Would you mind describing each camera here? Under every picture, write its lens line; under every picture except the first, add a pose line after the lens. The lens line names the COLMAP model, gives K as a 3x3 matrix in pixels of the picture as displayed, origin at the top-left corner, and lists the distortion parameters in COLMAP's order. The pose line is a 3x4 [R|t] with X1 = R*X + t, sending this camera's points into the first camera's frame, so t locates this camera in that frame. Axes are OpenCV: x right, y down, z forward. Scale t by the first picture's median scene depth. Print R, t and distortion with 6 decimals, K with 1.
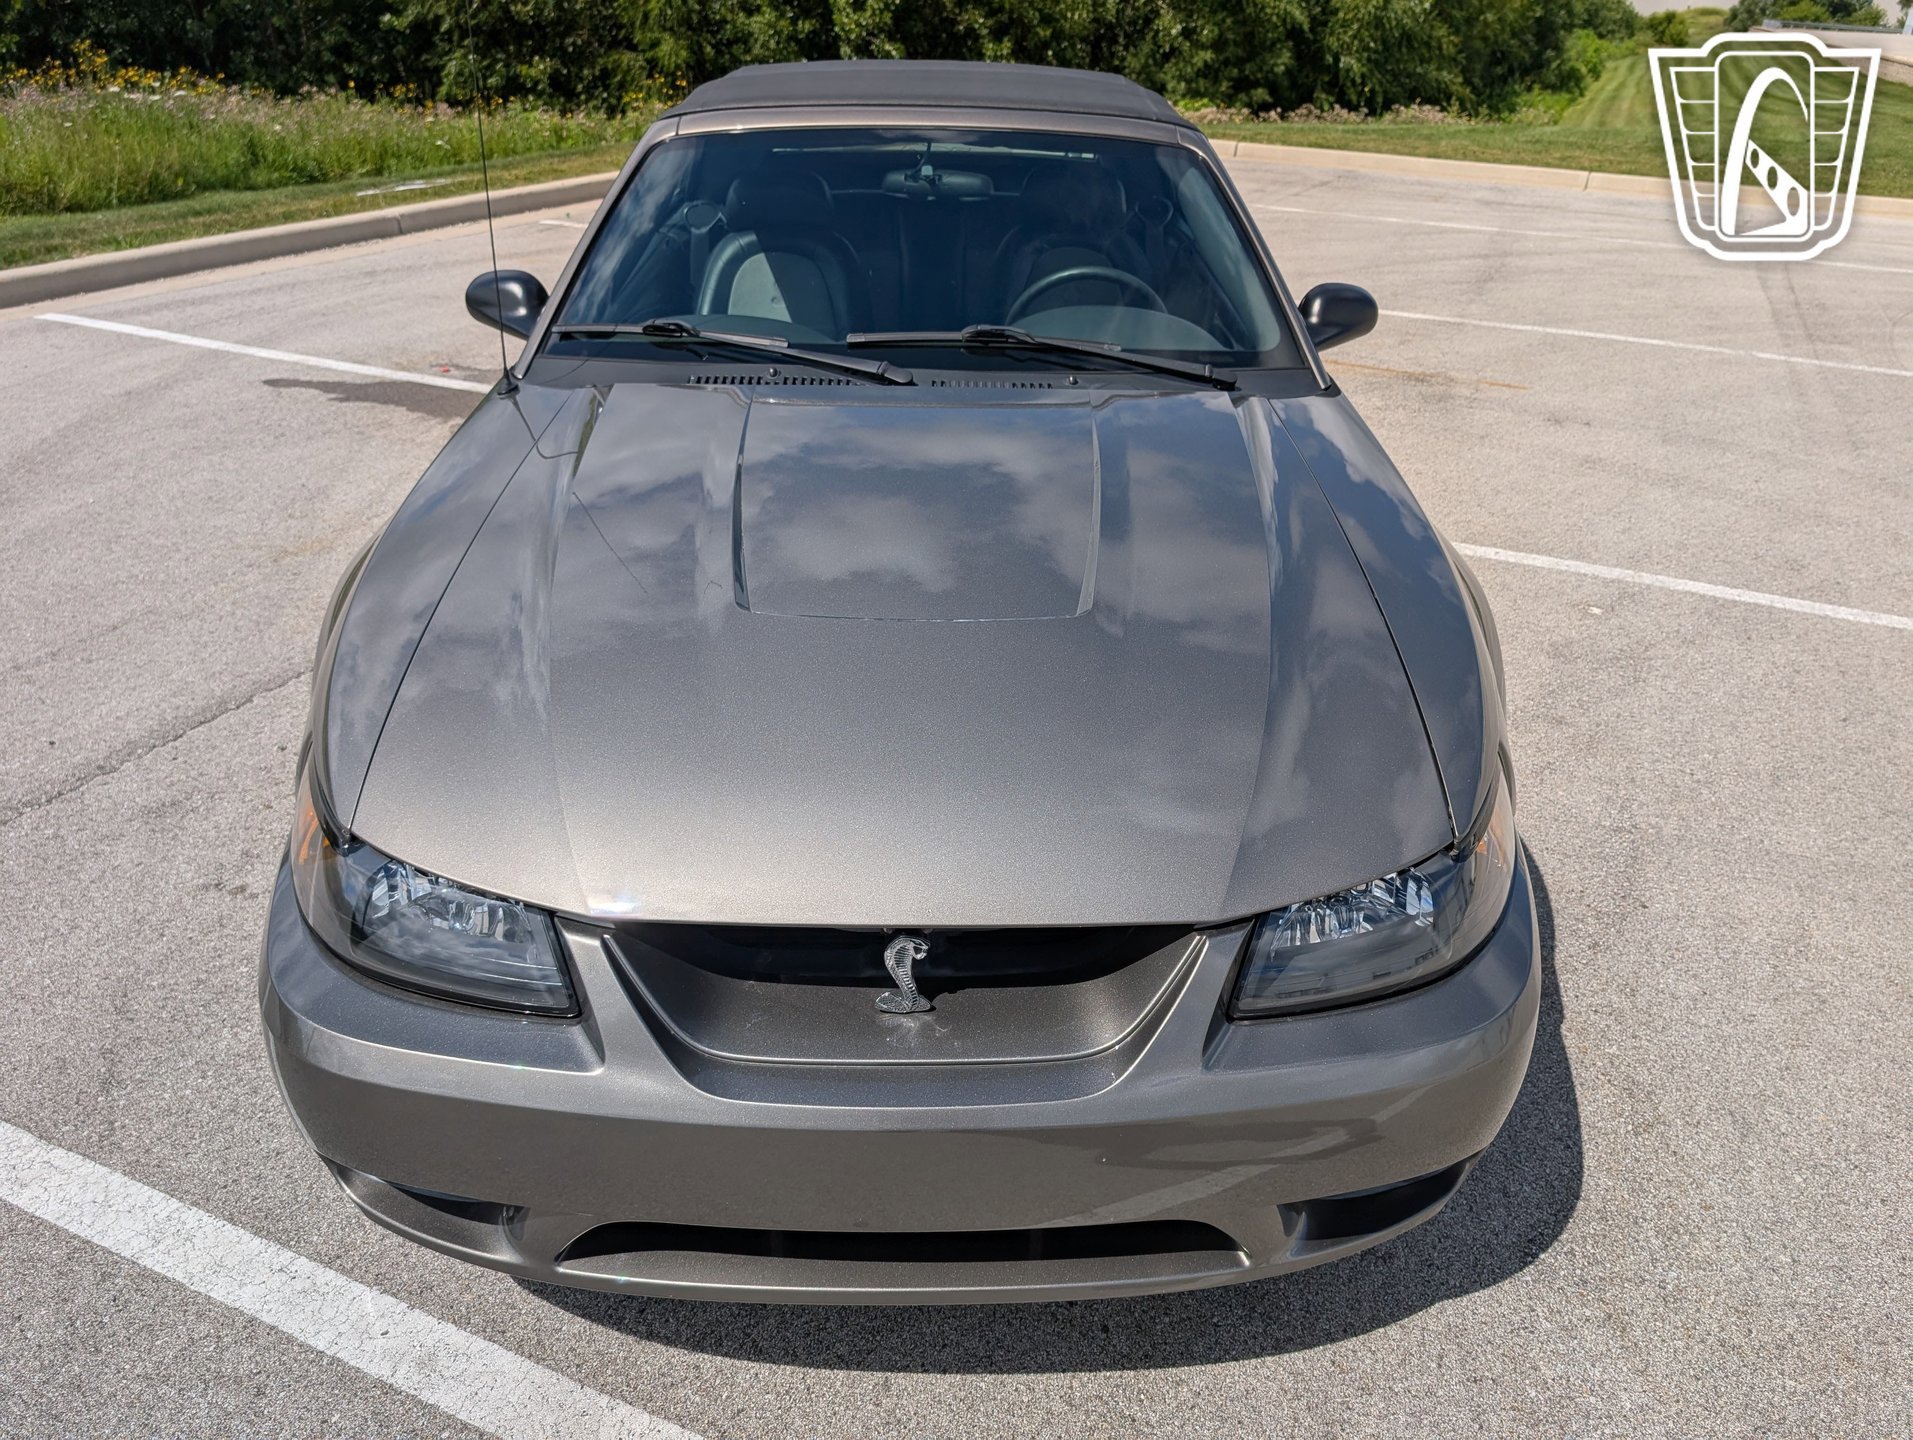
lens RADIAL K [[1362.4, 0, 996.4], [0, 1362.4, 695.0], [0, 0, 1]] dist [0.020004, -0.018289]
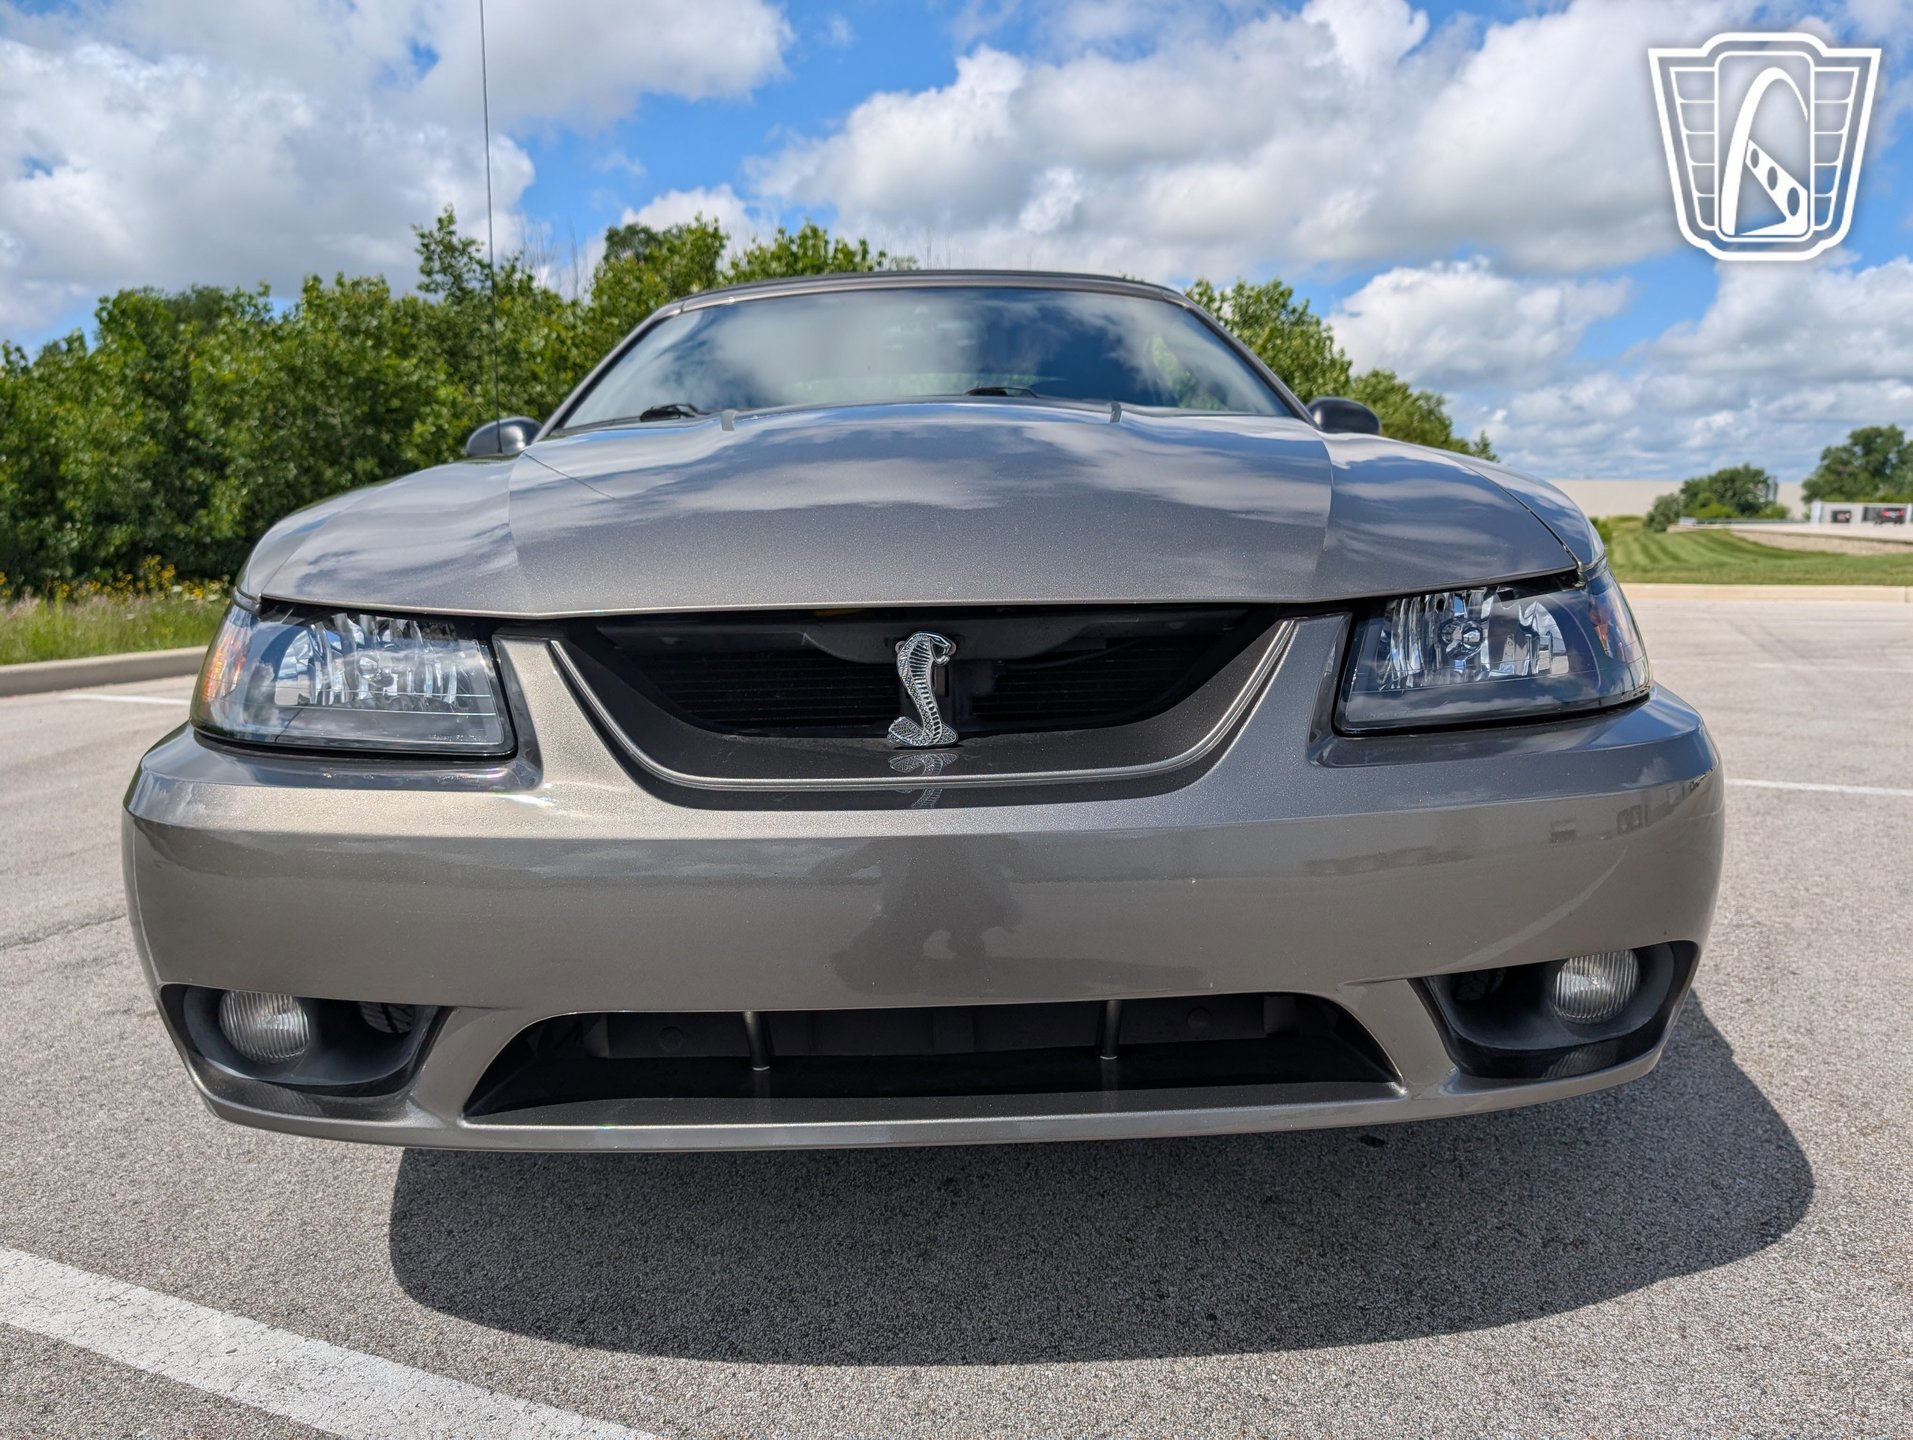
lens RADIAL K [[1362.4, 0, 973.0], [0, 1362.4, 734.8], [0, 0, 1]] dist [0.020004, -0.018289]
pose [[0.998812, -0.046970, -0.012977, -0.023866], [0.040411, 0.947202, -0.318079, 0.401240], [0.027232, 0.317177, 0.947975, 0.207815]]
